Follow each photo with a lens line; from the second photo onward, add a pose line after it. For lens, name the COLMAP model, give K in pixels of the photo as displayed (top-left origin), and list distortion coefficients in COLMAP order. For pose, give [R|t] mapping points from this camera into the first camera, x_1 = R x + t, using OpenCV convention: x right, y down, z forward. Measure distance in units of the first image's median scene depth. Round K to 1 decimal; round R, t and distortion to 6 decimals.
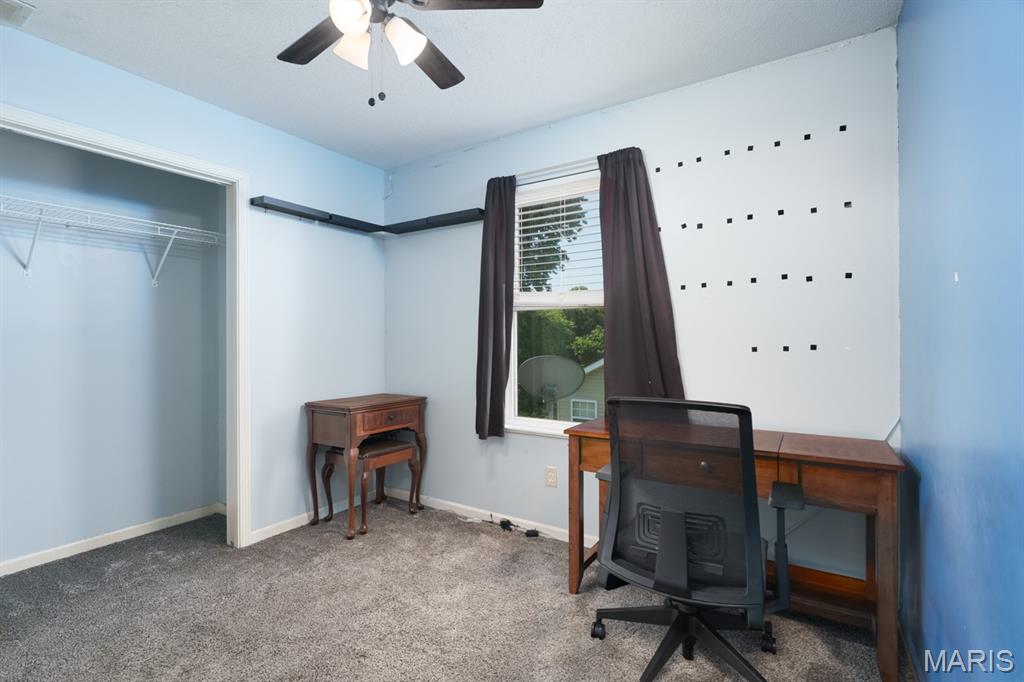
lens RADIAL K [[475.6, 0, 513.3], [0, 475.6, 336.8], [0, 0, 1]] dist [-0.000841, 0.000102]
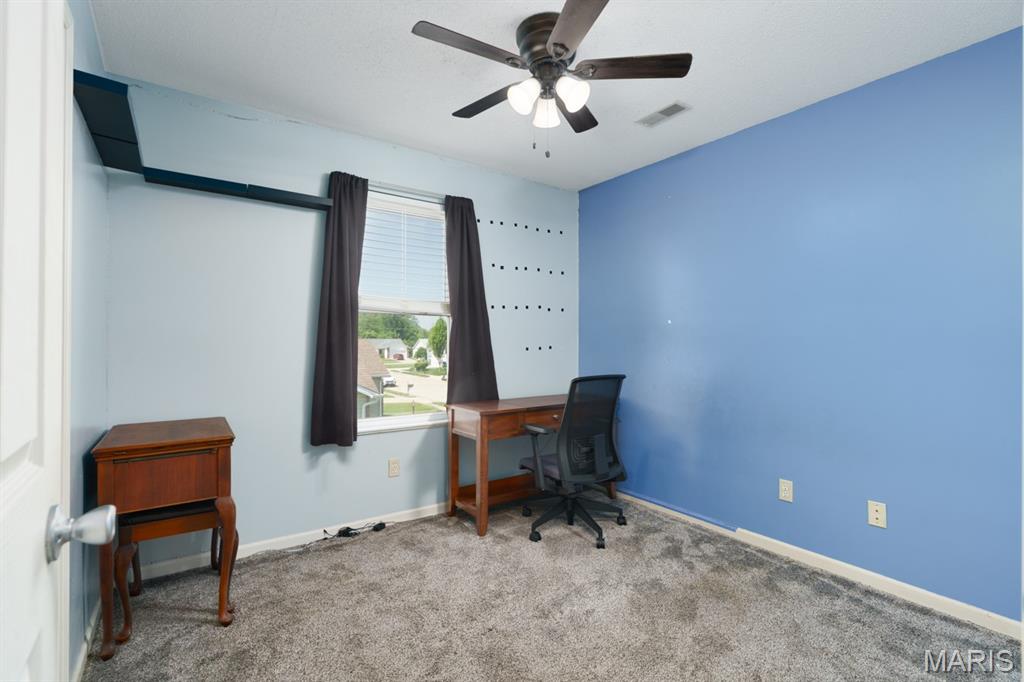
lens RADIAL K [[475.6, 0, 513.3], [0, 475.6, 336.8], [0, 0, 1]] dist [-0.000841, 0.000102]
pose [[0.368553, 0.012395, 0.929524, -0.861028], [-0.014417, 0.999867, -0.007616, -0.001970], [-0.929495, -0.010594, 0.368683, 0.355819]]
